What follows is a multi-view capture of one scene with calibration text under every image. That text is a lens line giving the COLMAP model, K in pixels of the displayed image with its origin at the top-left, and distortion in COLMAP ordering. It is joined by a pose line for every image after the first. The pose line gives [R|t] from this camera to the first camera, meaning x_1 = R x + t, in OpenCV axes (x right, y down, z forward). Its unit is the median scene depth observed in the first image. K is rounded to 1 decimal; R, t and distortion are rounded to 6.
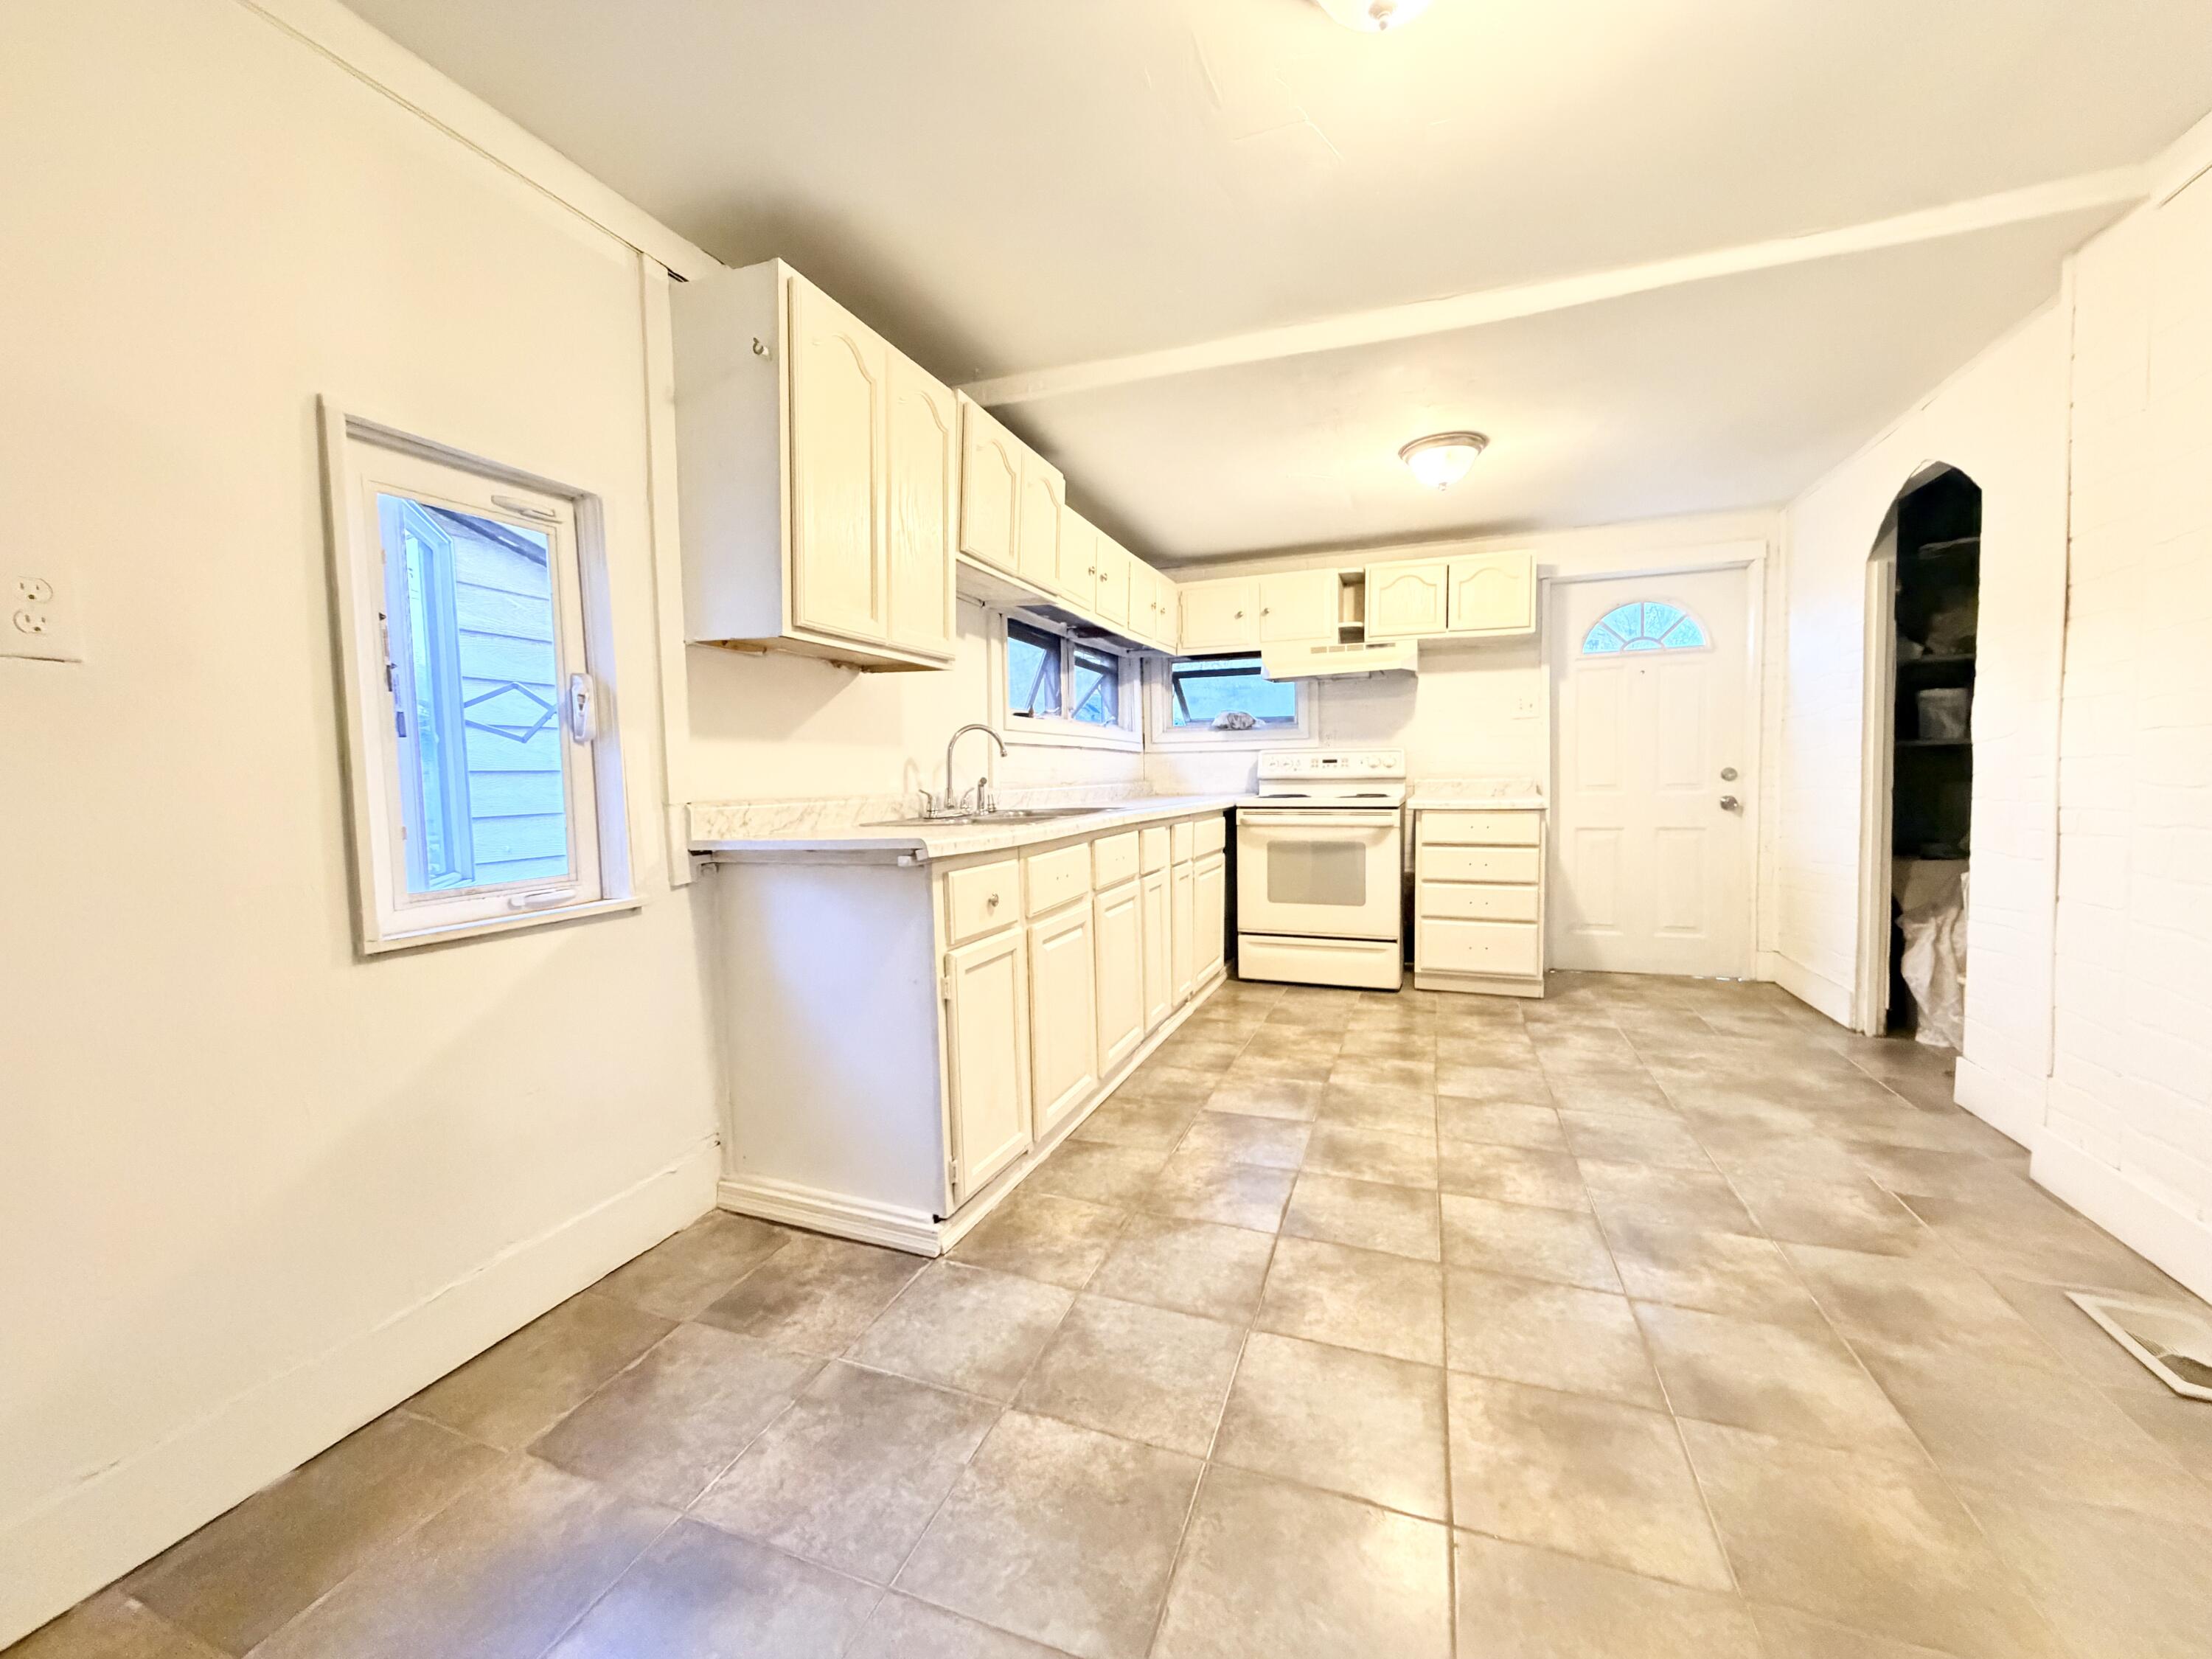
lens RADIAL K [[881.0, 0, 1106.2], [0, 881.0, 827.2], [0, 0, 1]] dist [0.000972, 0.000006]
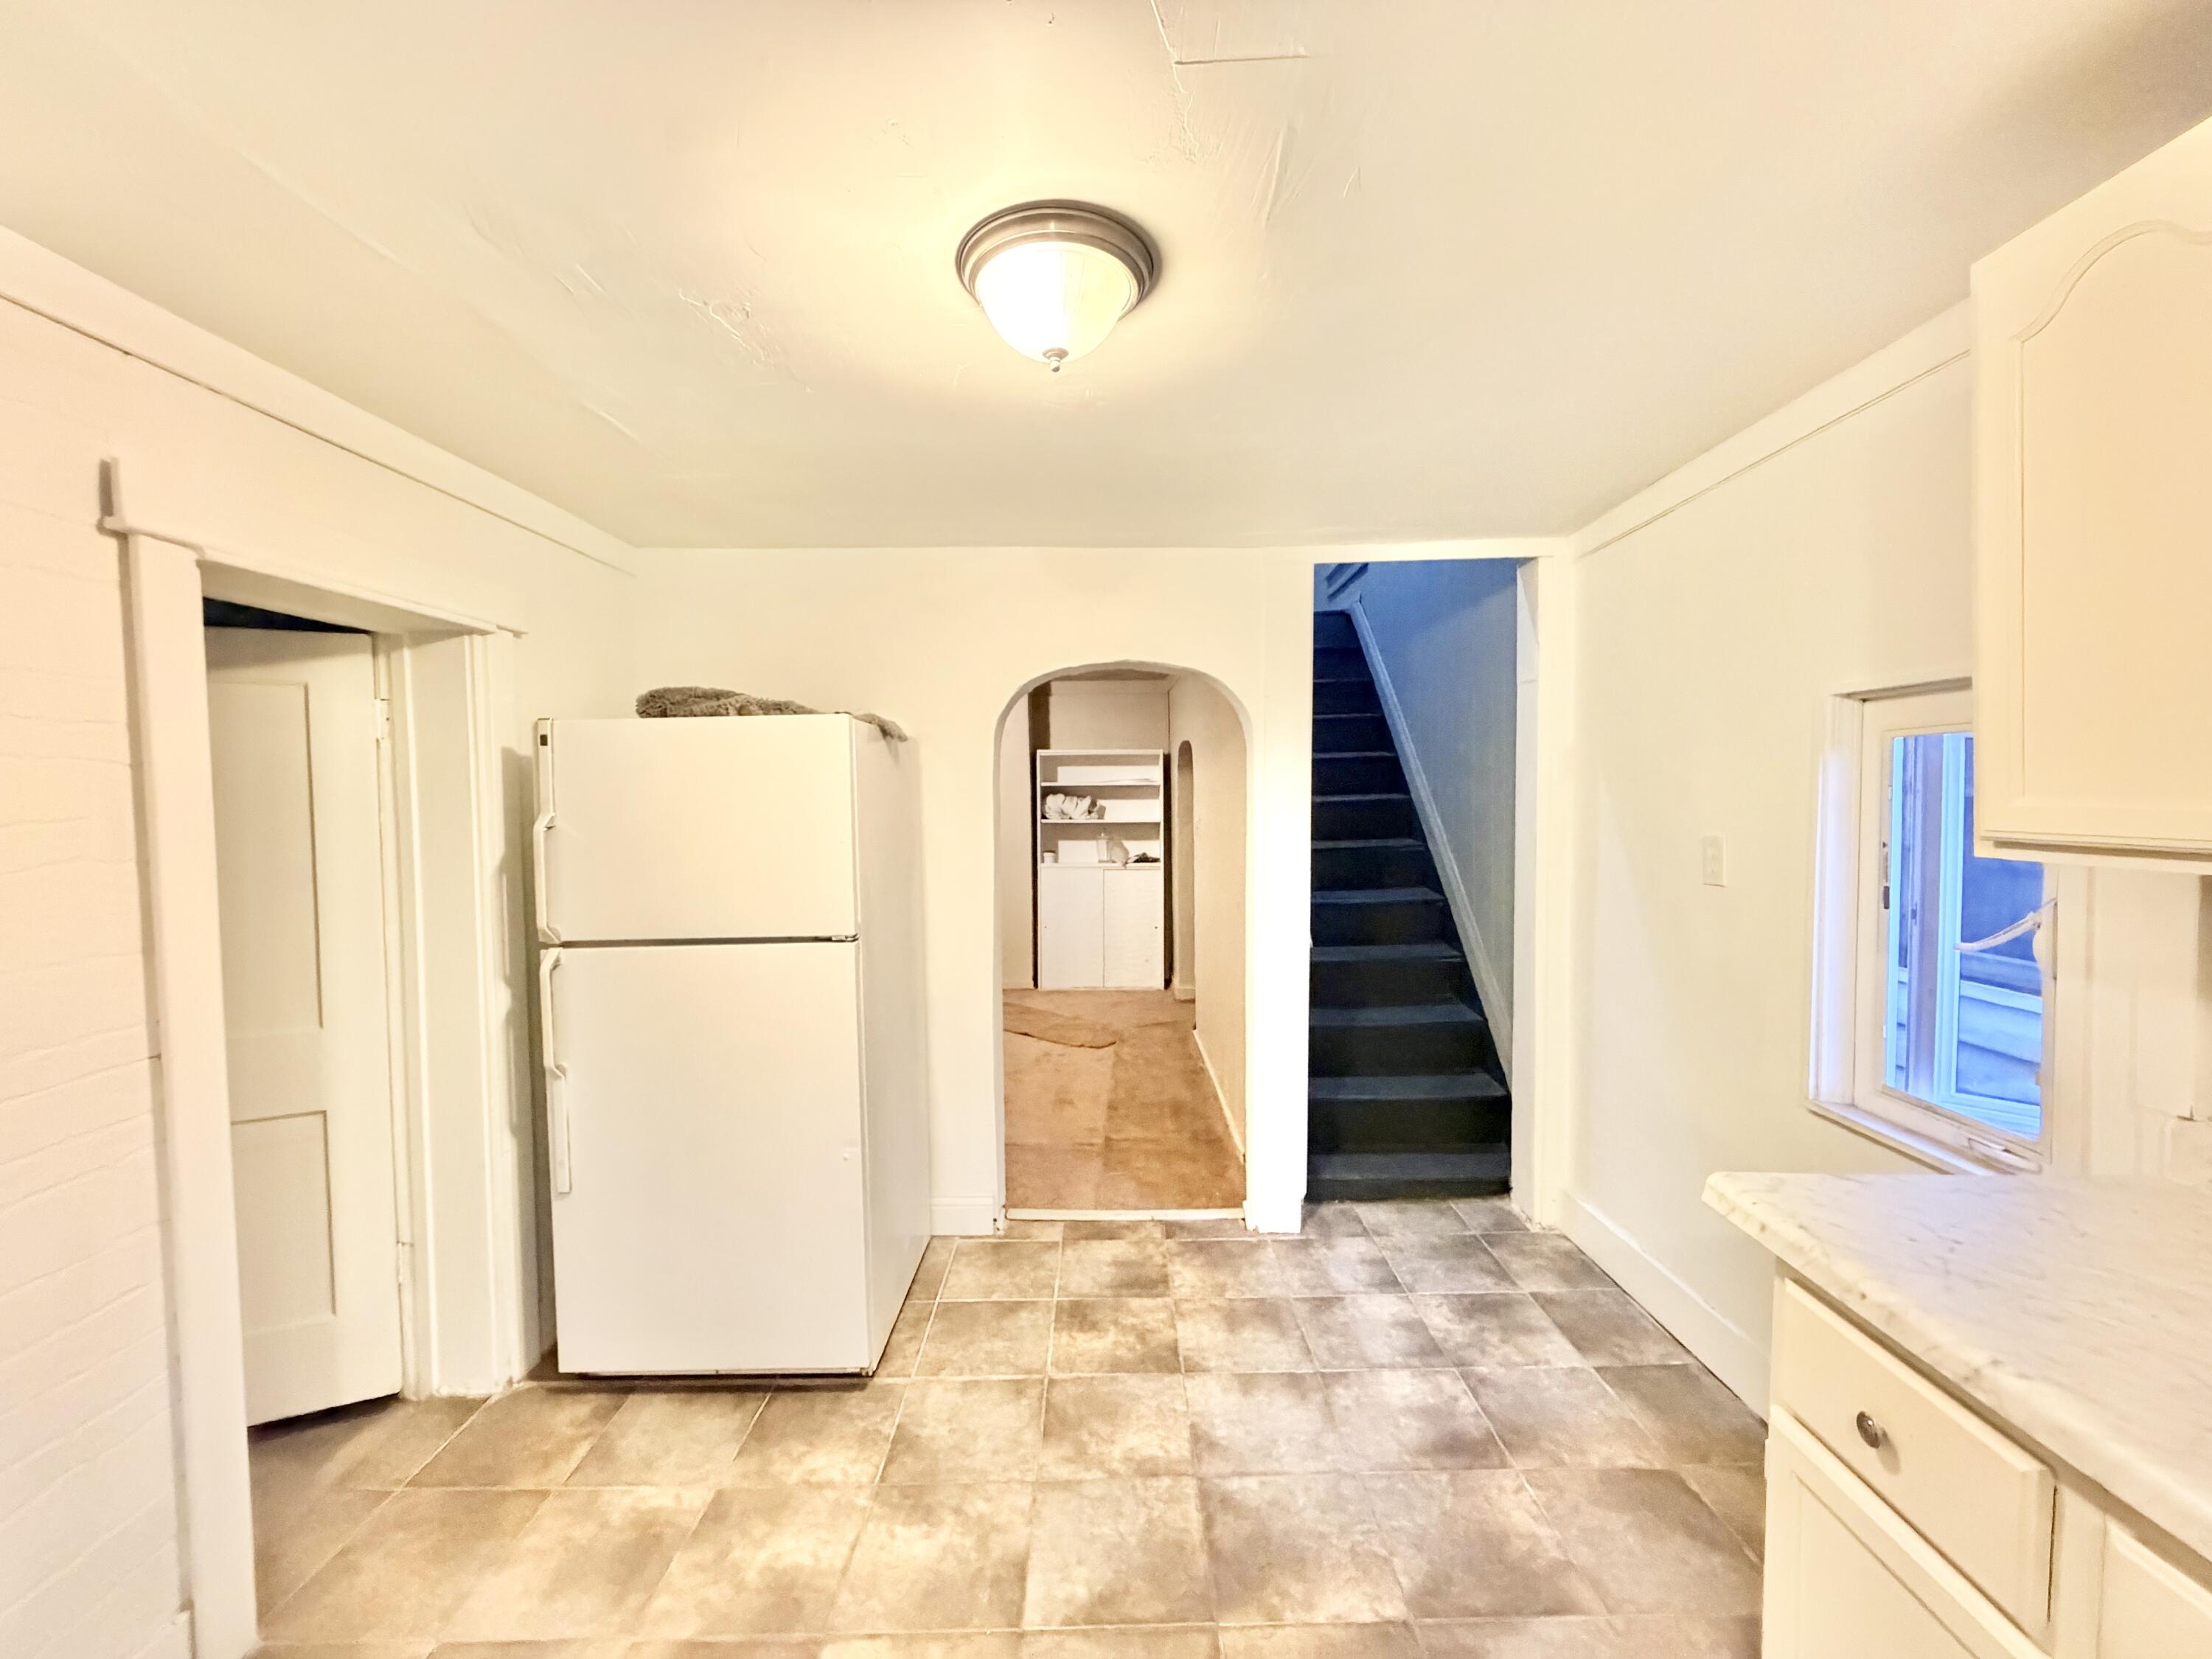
lens RADIAL K [[881.0, 0, 1104.9], [0, 881.0, 831.9], [0, 0, 1]] dist [0.000972, 0.000006]
pose [[-0.939806, 0.047234, -0.338428, 0.317476], [0.014200, 0.994943, 0.099430, -0.229279], [0.341413, 0.088639, -0.935724, 1.032650]]
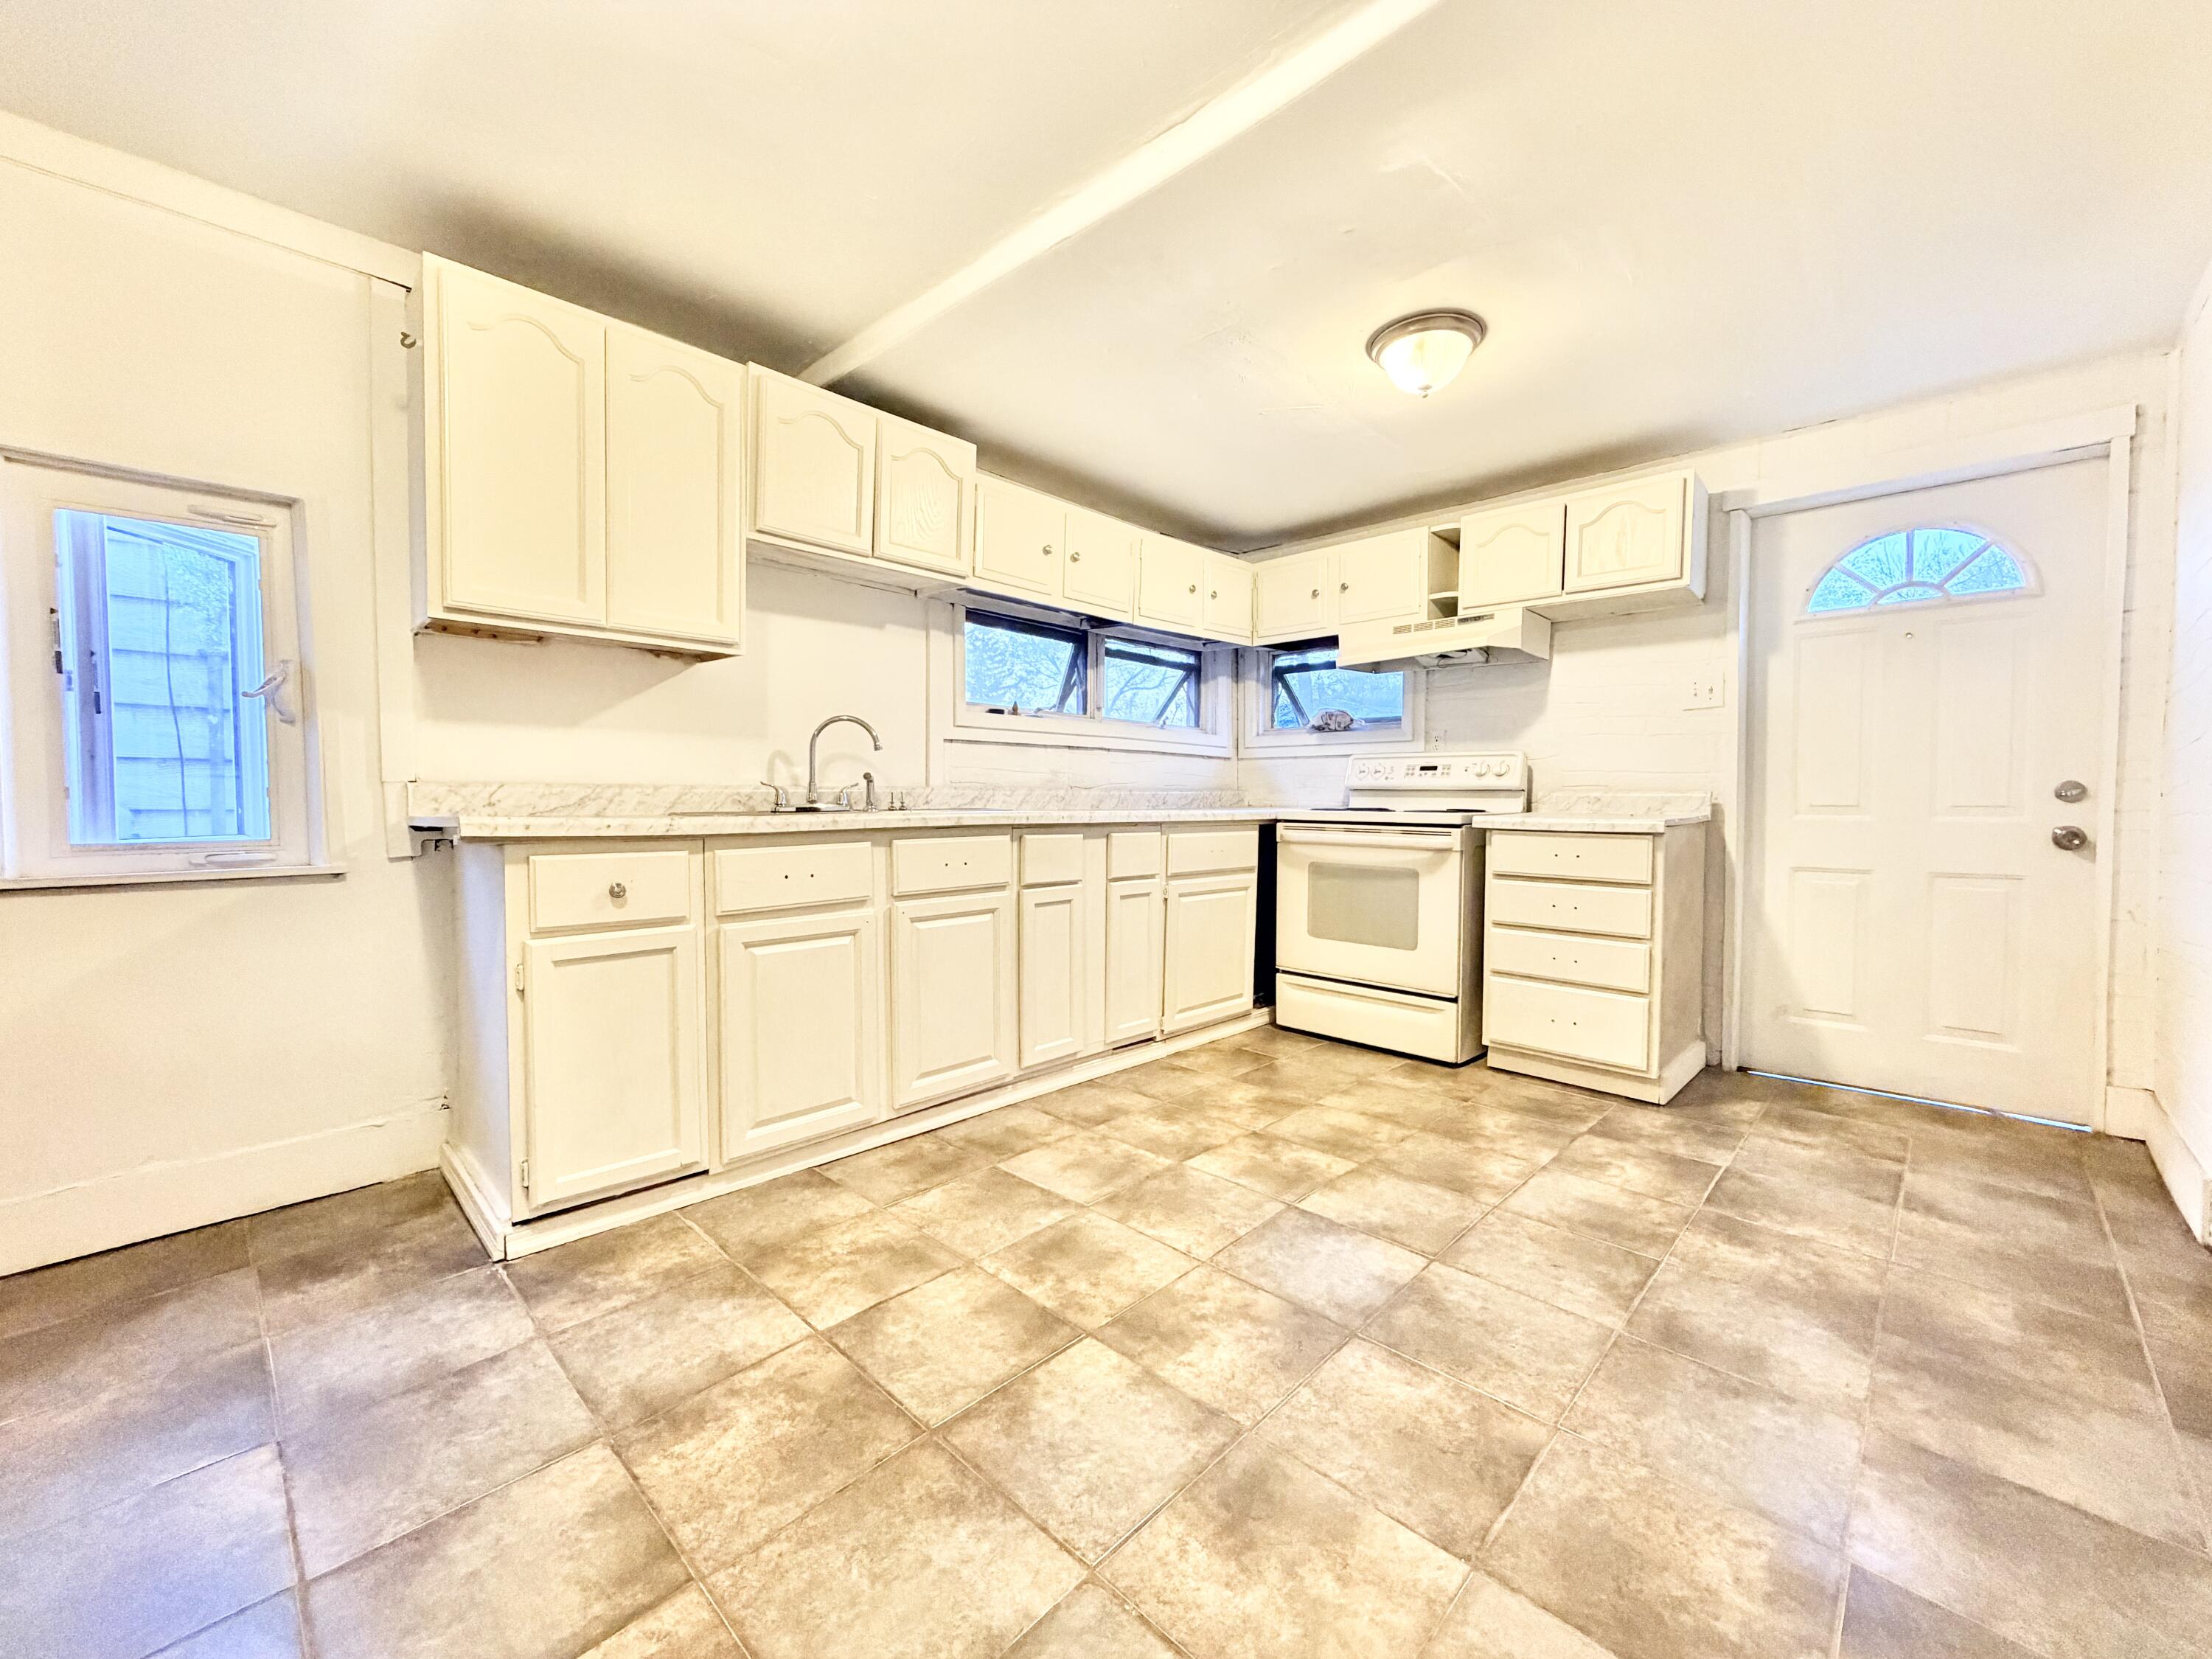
lens RADIAL K [[881.0, 0, 1112.6], [0, 881.0, 826.8], [0, 0, 1]] dist [0.000972, 0.000006]
pose [[0.916615, 0.033977, -0.398324, 0.582180], [-0.043622, 0.998933, -0.015173, 0.005510], [0.397383, 0.031283, 0.917119, 0.285839]]
